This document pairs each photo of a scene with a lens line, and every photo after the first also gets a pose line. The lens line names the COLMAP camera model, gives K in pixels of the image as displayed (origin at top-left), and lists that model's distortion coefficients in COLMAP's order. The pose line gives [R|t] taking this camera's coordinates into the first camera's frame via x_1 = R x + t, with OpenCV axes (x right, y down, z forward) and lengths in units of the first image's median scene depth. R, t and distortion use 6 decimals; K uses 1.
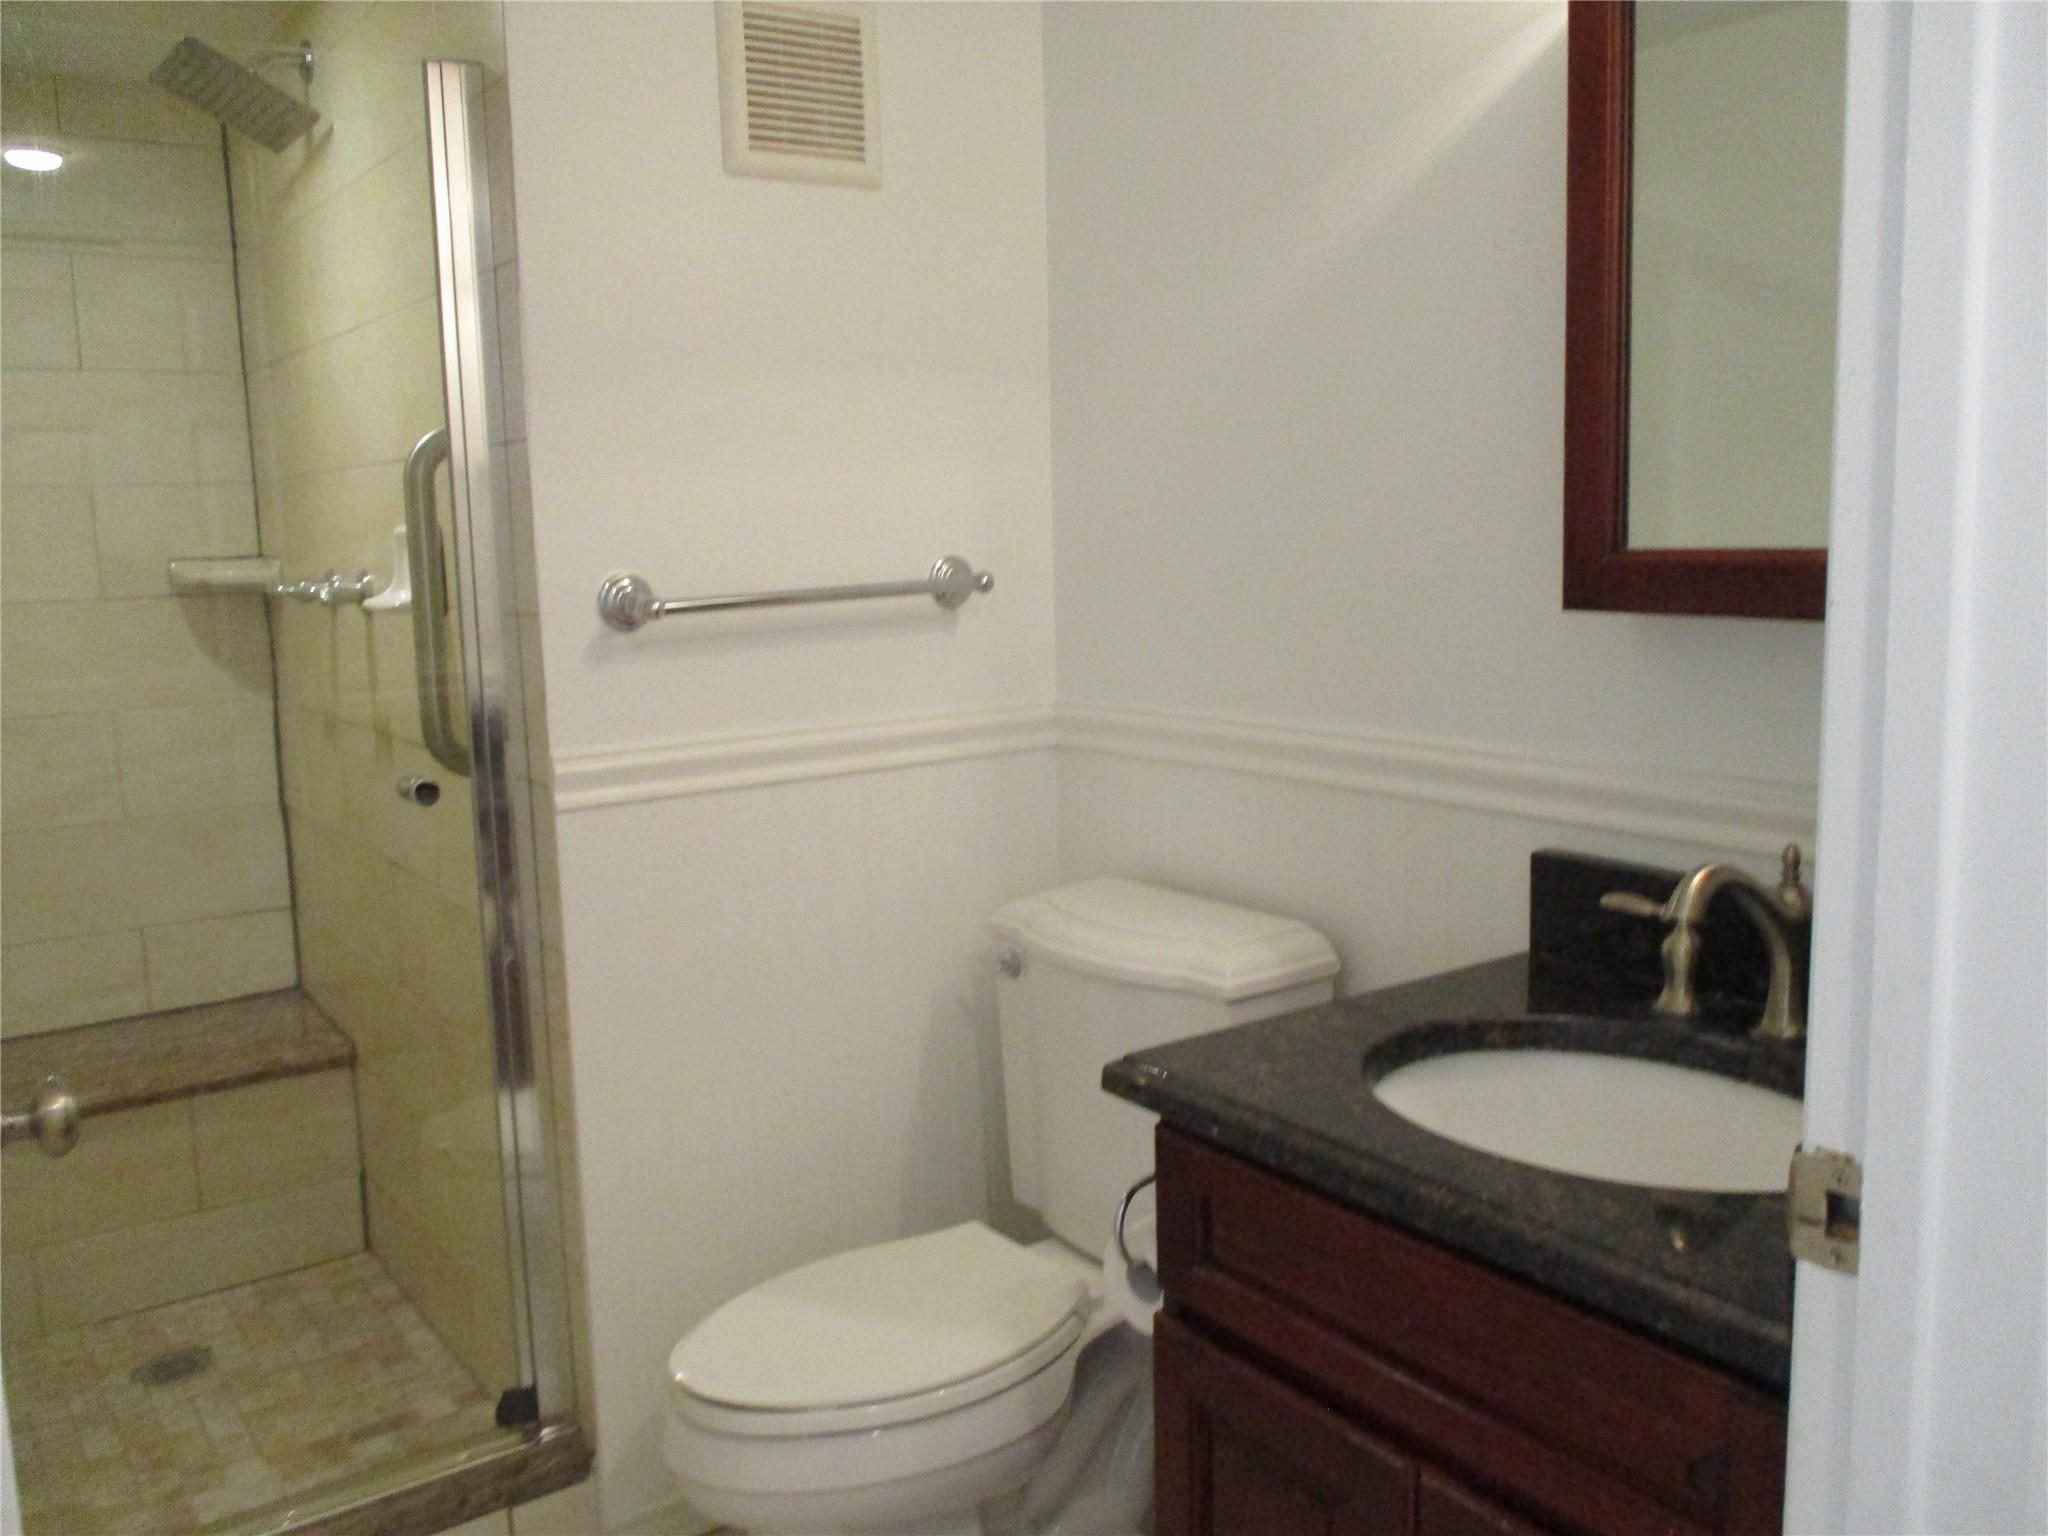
lens RADIAL K [[1711.7, 0, 1051.1], [0, 1711.7, 782.9], [0, 0, 1]] dist [-0.021896, 0.009164]
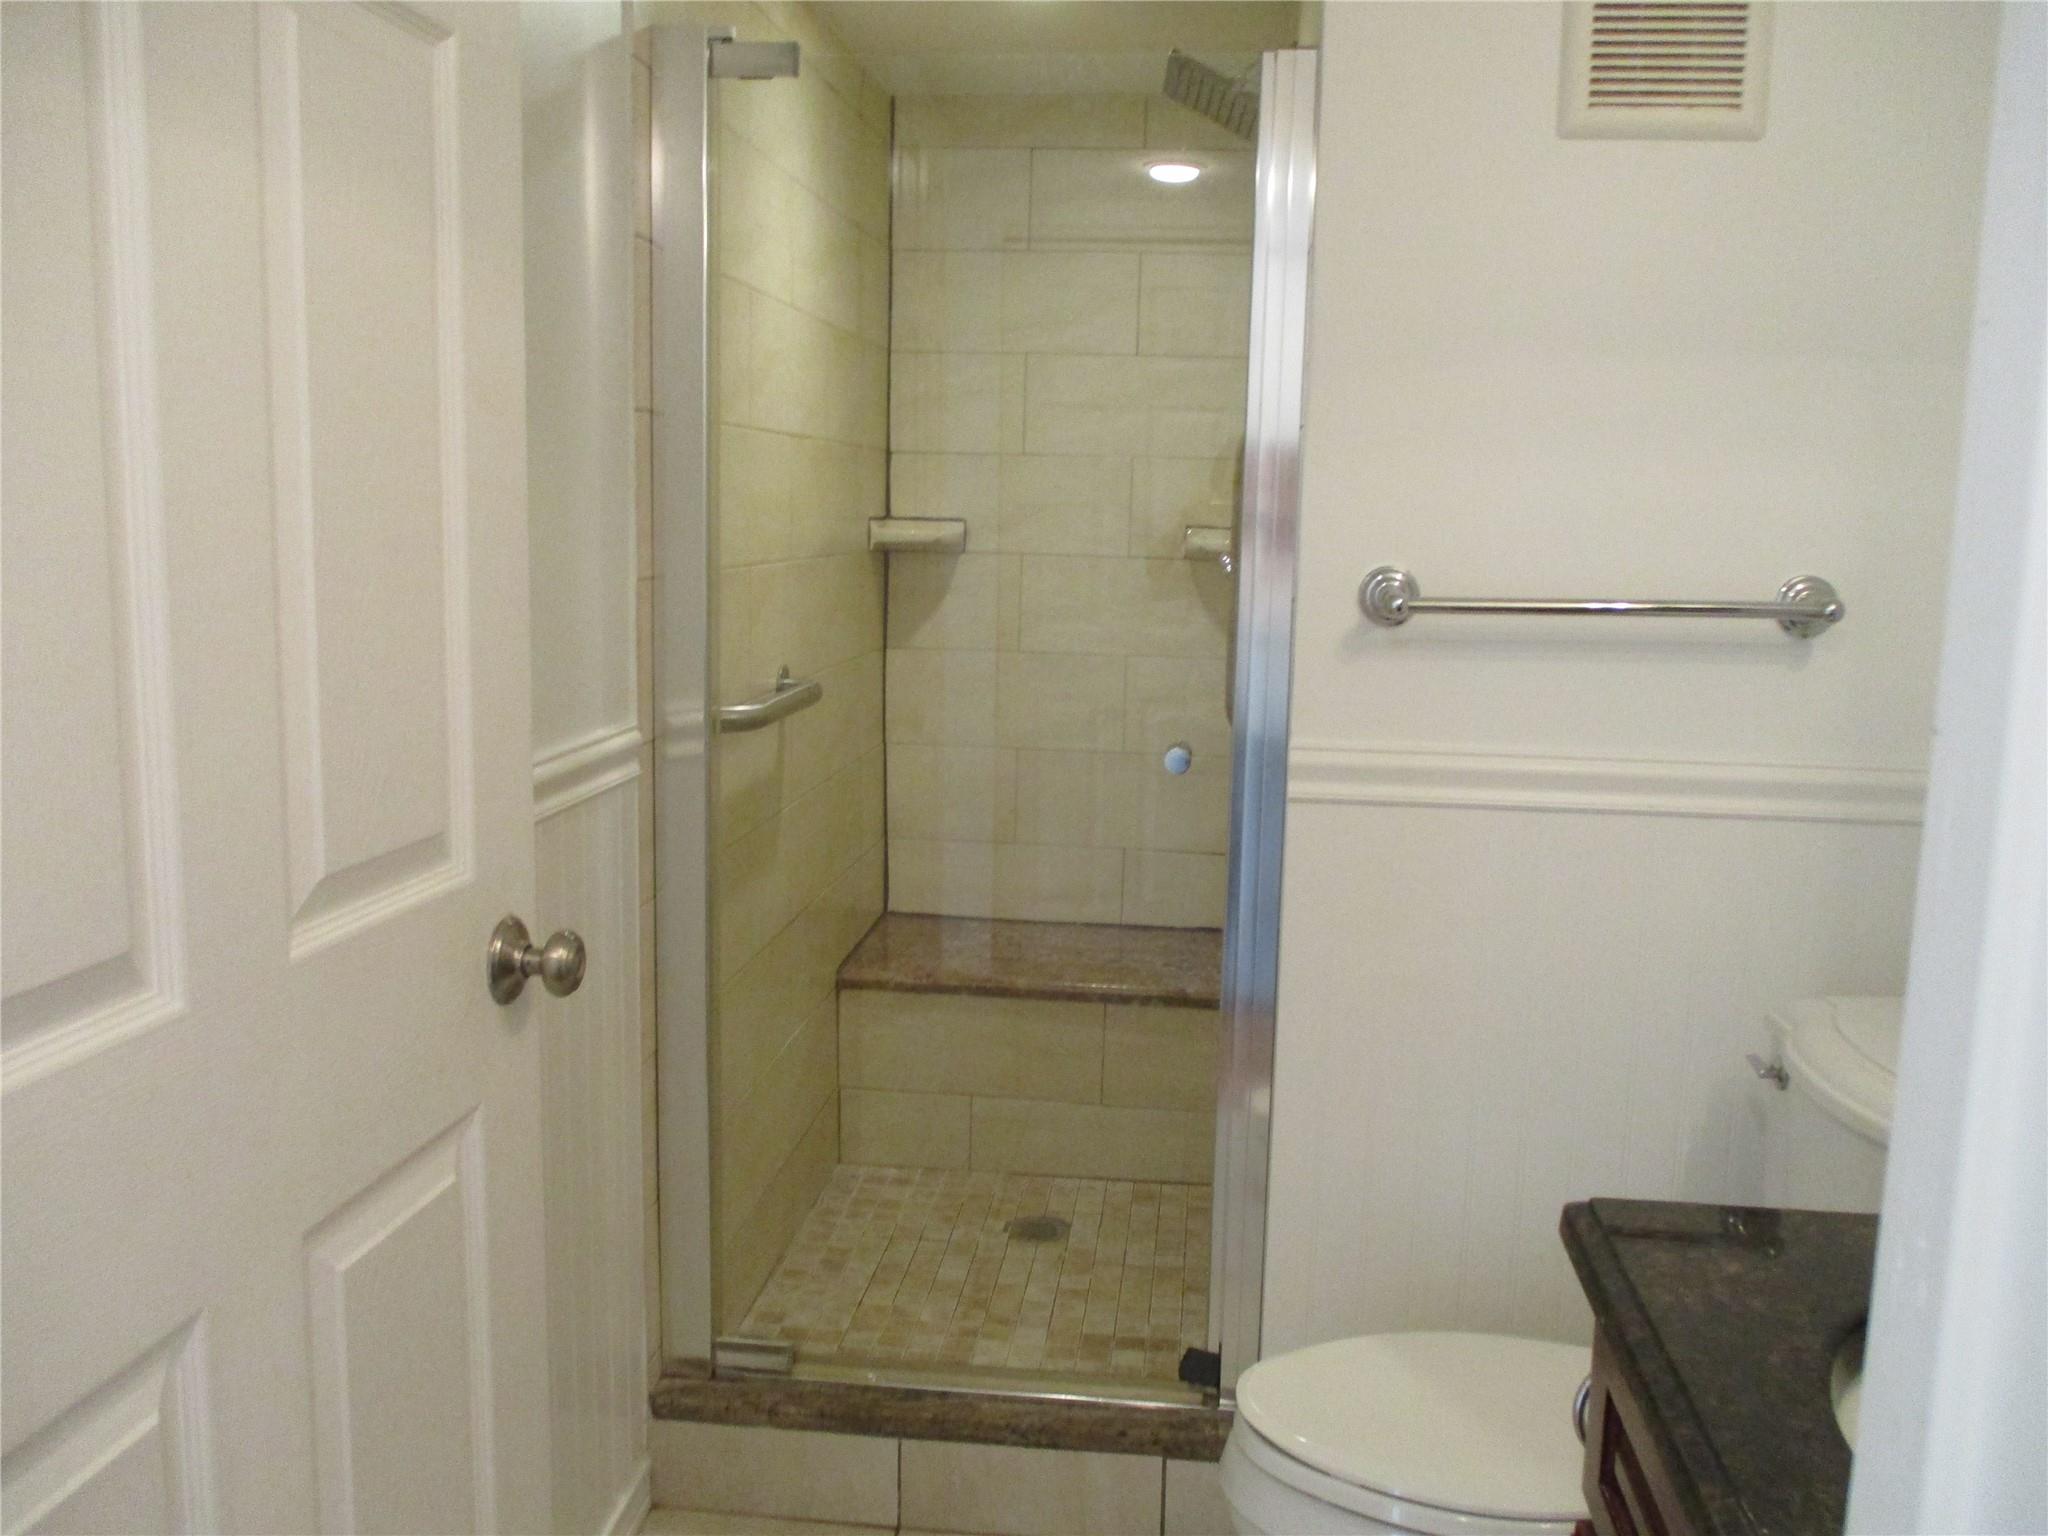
lens RADIAL K [[1711.7, 0, 1029.5], [0, 1711.7, 773.4], [0, 0, 1]] dist [-0.021896, 0.009164]
pose [[0.739608, 0.151146, -0.655847, 0.226728], [-0.150103, 0.986957, 0.058181, -0.030379], [0.656086, 0.055413, 0.752649, 0.138462]]
